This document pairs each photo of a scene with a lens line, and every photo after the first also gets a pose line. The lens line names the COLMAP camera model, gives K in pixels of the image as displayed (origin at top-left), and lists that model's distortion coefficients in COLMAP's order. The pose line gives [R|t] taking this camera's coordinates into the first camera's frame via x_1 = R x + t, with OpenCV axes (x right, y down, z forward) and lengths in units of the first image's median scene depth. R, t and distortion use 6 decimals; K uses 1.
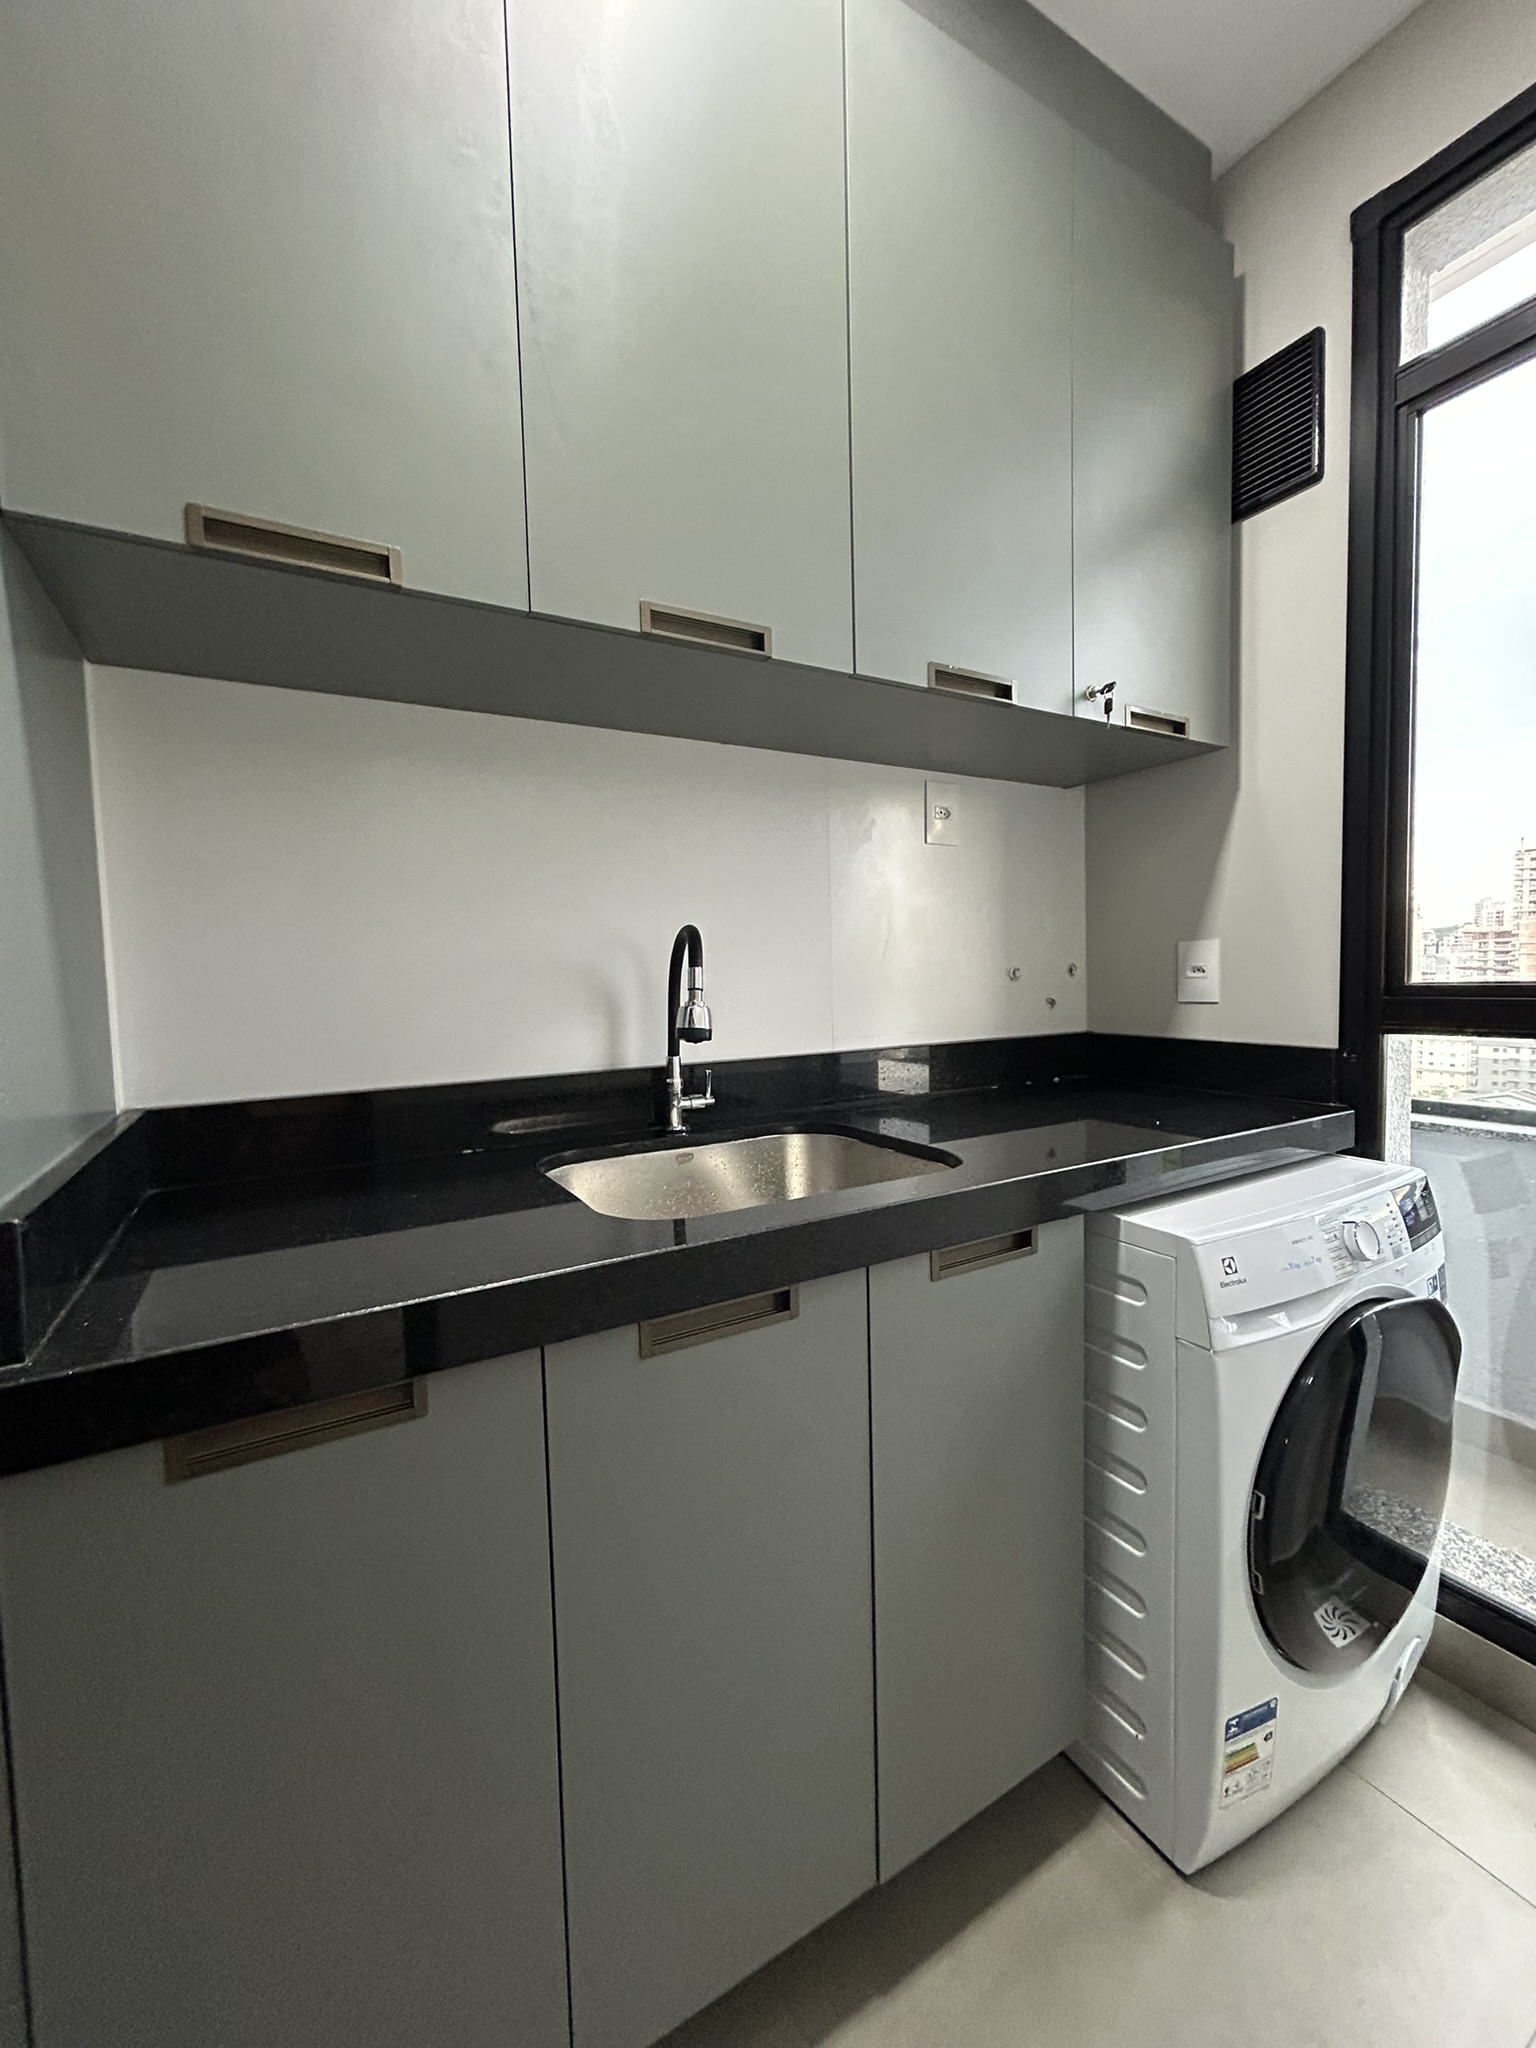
lens RADIAL K [[819.1, 0, 770.0], [0, 819.1, 1021.3], [0, 0, 1]] dist [0.001926, 0.000453]
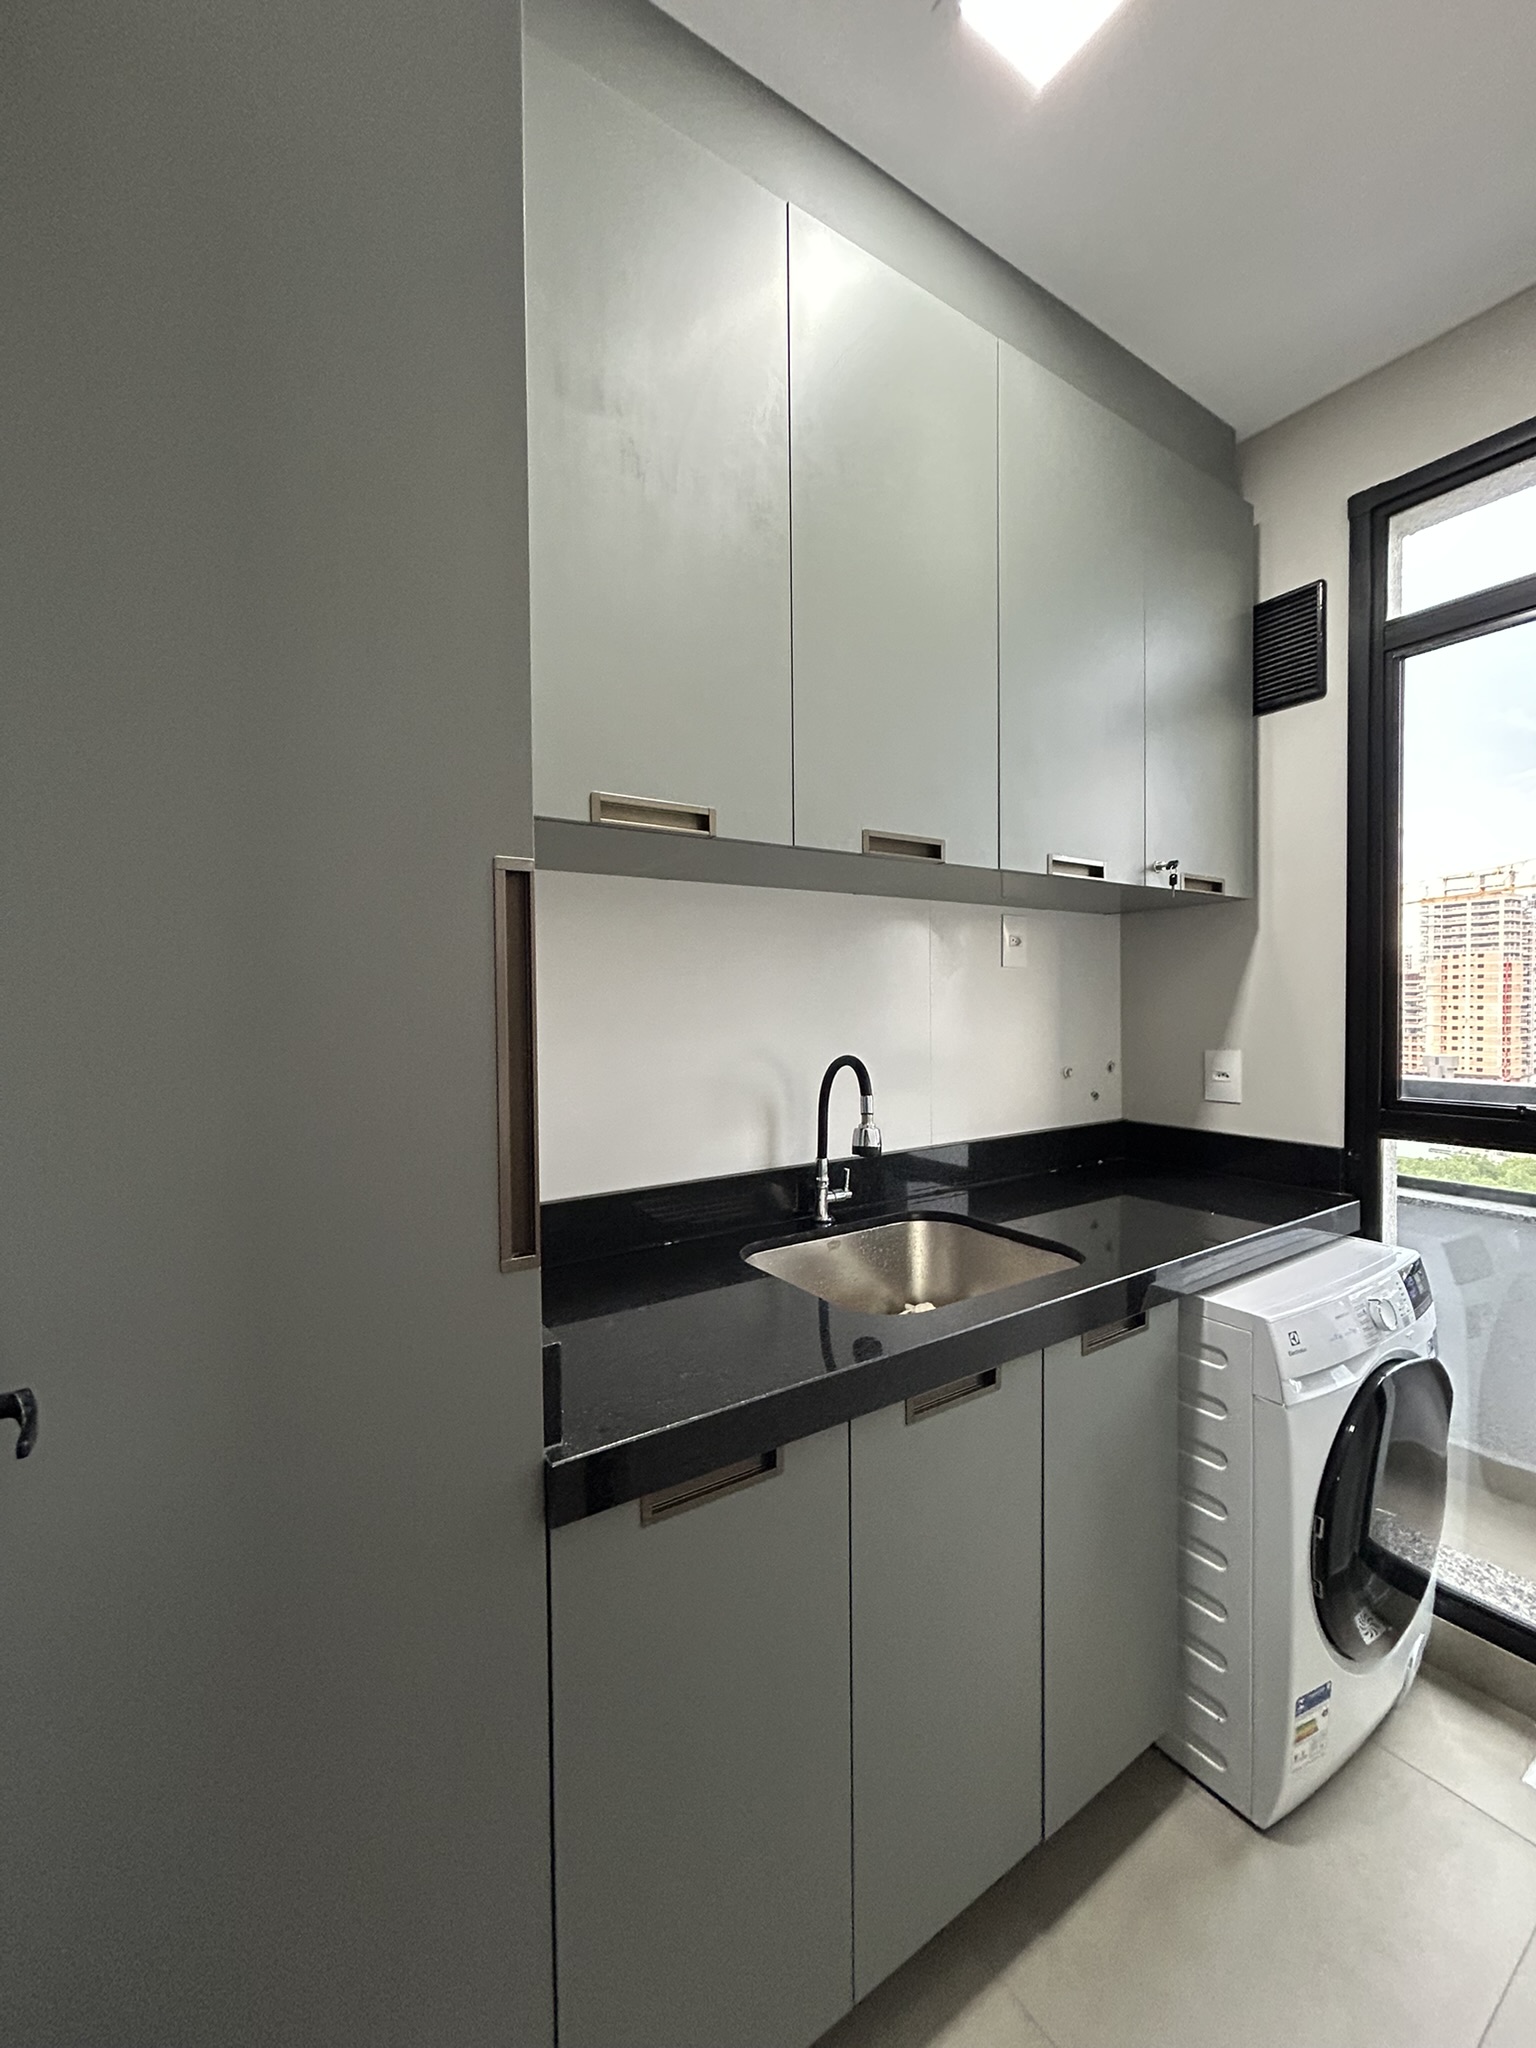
lens RADIAL K [[819.1, 0, 766.5], [0, 819.1, 1021.5], [0, 0, 1]] dist [0.001926, 0.000453]
pose [[0.997982, 0.012513, 0.062260, -0.283462], [-0.010280, 0.999297, -0.036055, -0.116352], [-0.062668, 0.035342, 0.997408, -0.204099]]
